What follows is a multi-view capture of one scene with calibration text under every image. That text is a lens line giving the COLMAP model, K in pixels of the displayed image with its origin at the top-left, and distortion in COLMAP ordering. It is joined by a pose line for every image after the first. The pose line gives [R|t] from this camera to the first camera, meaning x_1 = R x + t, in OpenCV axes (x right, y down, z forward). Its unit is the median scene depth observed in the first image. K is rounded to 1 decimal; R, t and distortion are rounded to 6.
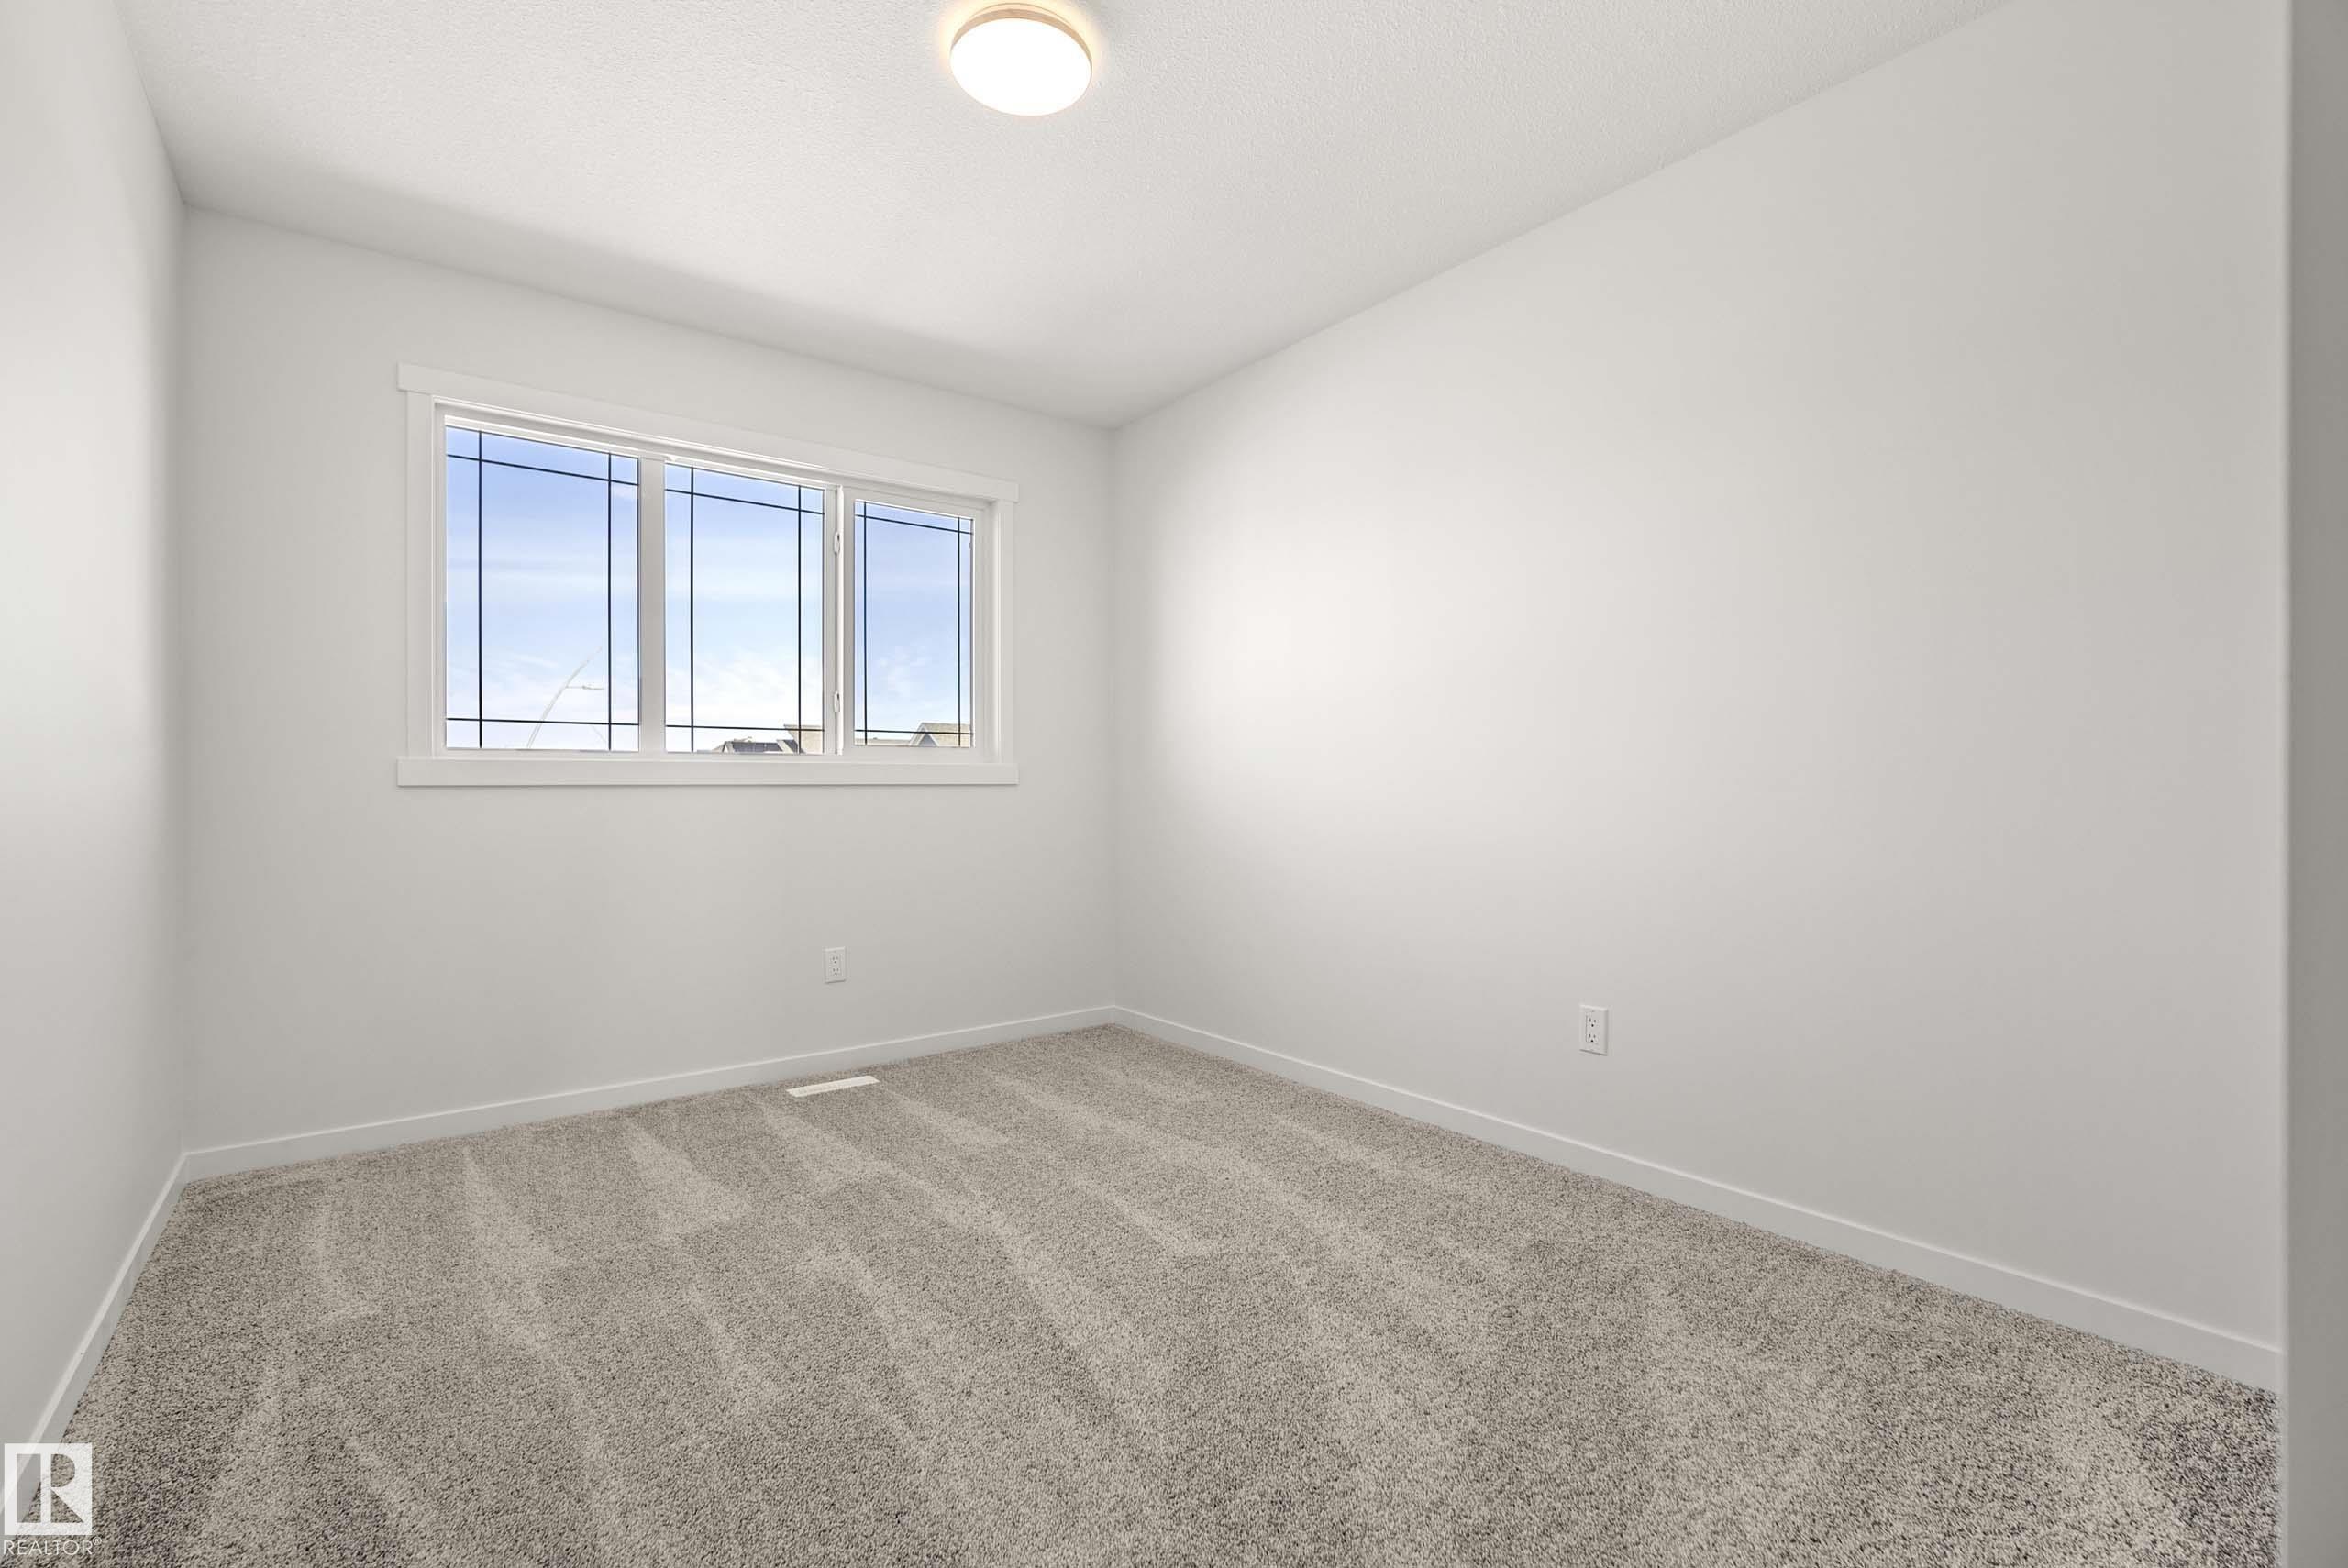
lens RADIAL K [[946.2, 0, 1174.0], [0, 946.2, 784.0], [0, 0, 1]] dist [-0.000597, -0.000051]
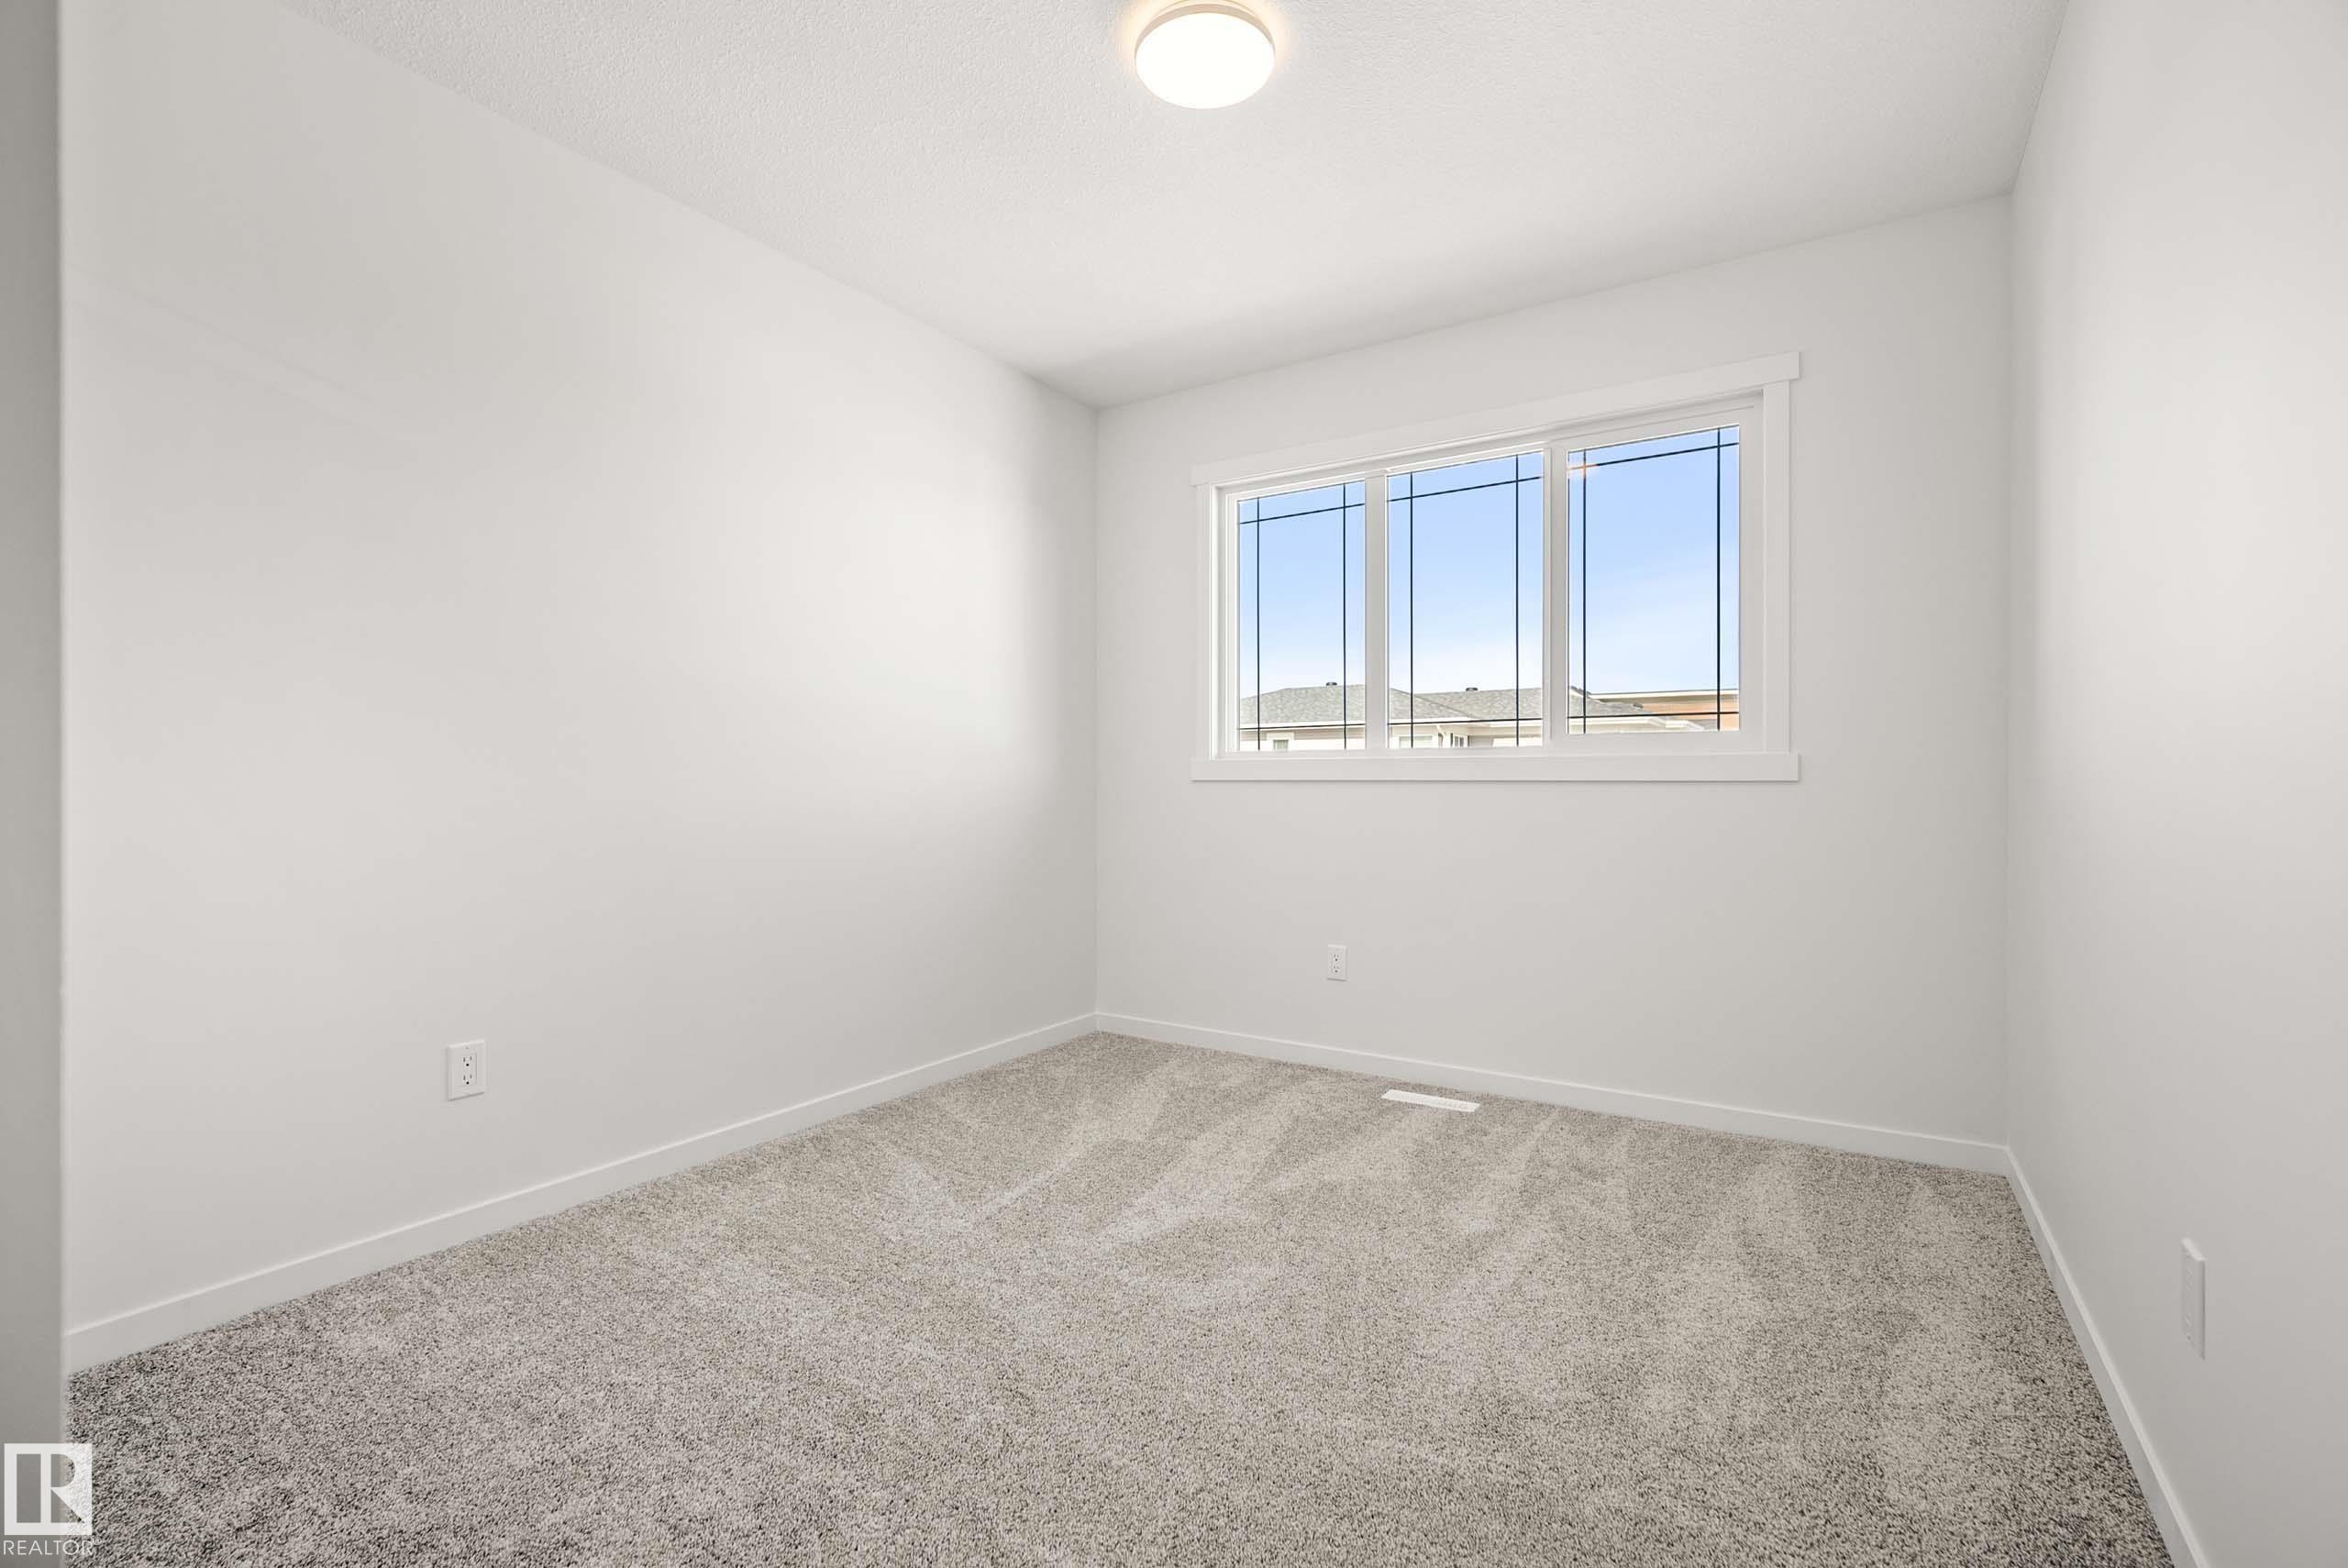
lens RADIAL K [[1057.5, 0, 1160.3], [0, 1057.5, 775.3], [0, 0, 1]] dist [0.001816, 0.000251]
pose [[0.375934, -0.002850, -0.926642, 0.496879], [-0.000082, 0.999995, -0.003109, -0.000779], [0.926647, 0.001245, 0.375932, 0.345067]]
